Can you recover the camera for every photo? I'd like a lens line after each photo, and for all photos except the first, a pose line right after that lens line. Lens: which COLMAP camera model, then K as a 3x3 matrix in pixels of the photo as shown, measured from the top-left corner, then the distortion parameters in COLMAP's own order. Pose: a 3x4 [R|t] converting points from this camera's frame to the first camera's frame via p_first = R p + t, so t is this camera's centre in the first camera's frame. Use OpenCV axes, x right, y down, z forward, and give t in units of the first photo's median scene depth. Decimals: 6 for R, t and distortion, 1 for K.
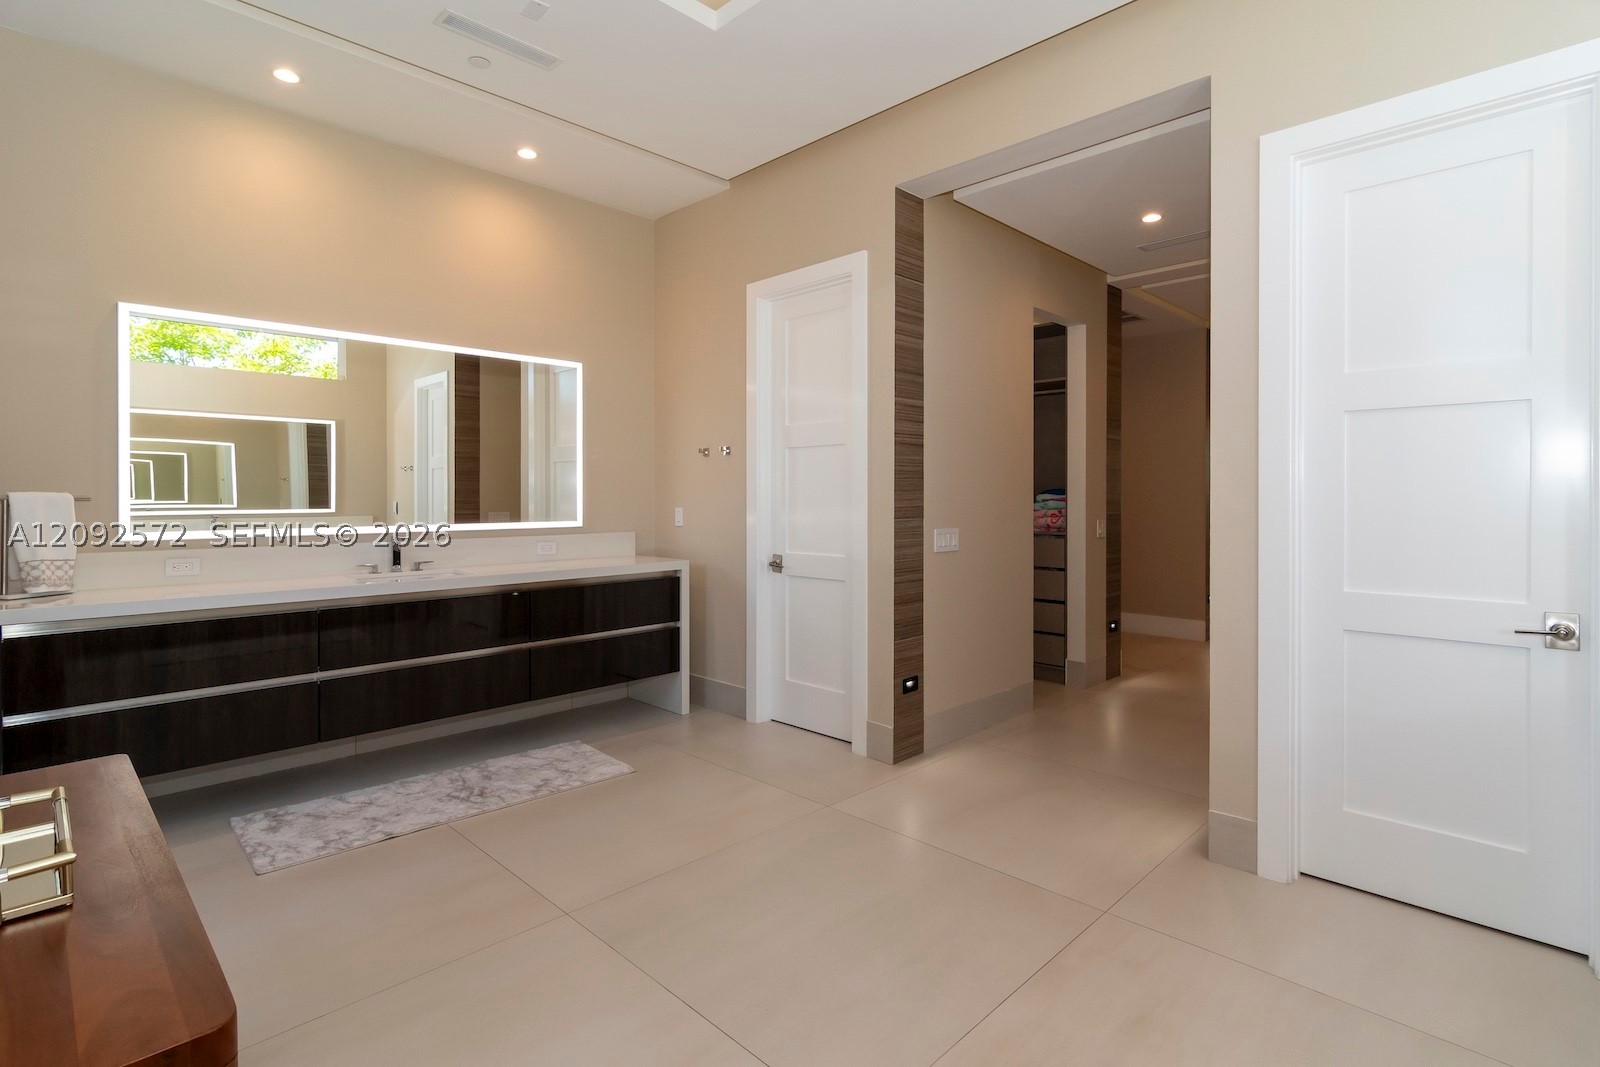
lens RADIAL K [[792.2, 0, 792.4], [0, 792.2, 491.1], [0, 0, 1]] dist [-0.000258, 0.000535]
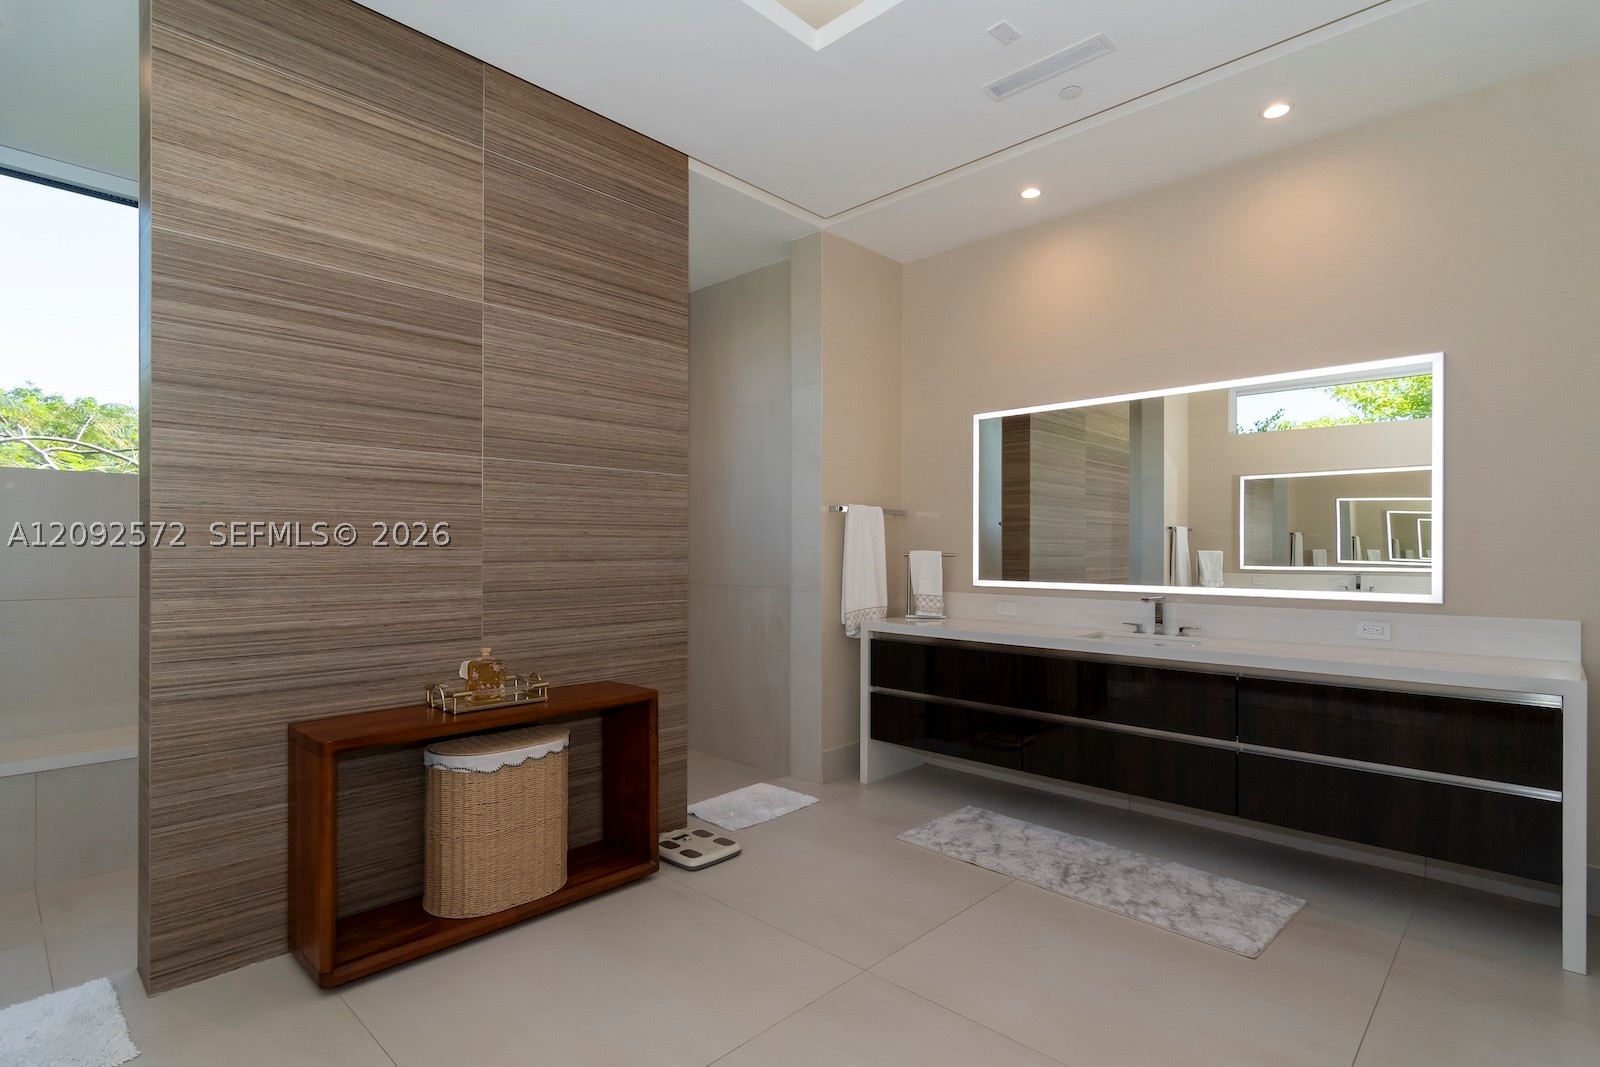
lens RADIAL K [[792.2, 0, 799.4], [0, 792.2, 546.3], [0, 0, 1]] dist [-0.000258, 0.000535]
pose [[0.022028, -0.000647, -0.999757, 0.519370], [0.005873, 0.999983, -0.000517, -0.006878], [0.999740, -0.005861, 0.022032, 0.638774]]
